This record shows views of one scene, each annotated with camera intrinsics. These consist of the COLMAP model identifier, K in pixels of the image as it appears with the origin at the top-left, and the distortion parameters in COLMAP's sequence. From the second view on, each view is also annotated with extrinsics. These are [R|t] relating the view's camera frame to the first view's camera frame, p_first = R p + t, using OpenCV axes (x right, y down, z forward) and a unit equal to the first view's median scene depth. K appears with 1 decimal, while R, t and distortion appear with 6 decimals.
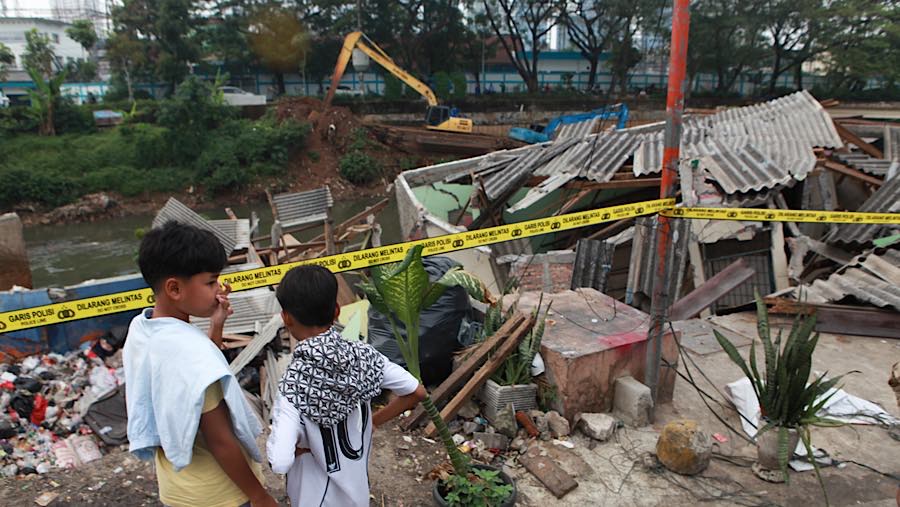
lens RADIAL K [[668.1, 0, 411.9], [0, 668.1, 287.9], [0, 0, 1]] dist [-0.120147, 0.085731]
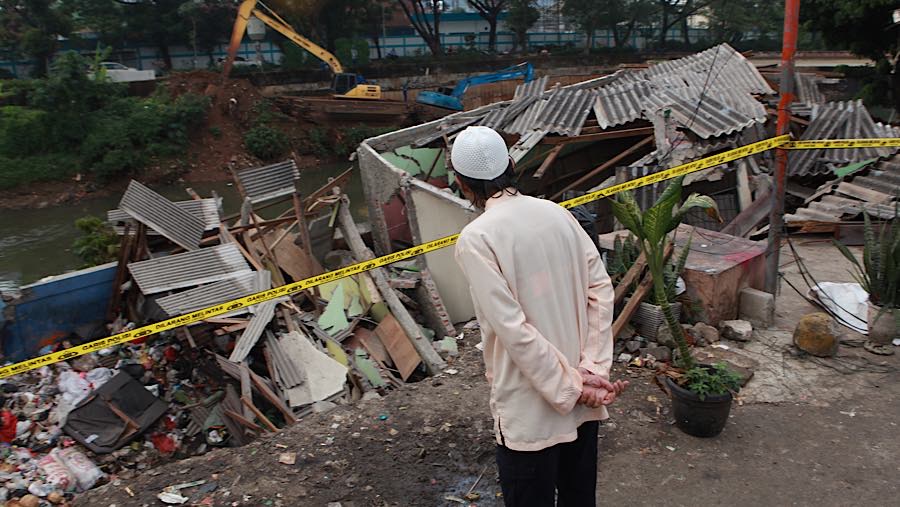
lens RADIAL K [[700.4, 0, 450.8], [0, 700.4, 242.0], [0, 0, 1]] dist [-0.121487, 0.098280]
pose [[0.975488, -0.085477, 0.202773, -0.108635], [0.091124, 0.995665, -0.018657, 0.006741], [-0.200300, 0.036677, 0.979048, -0.025565]]
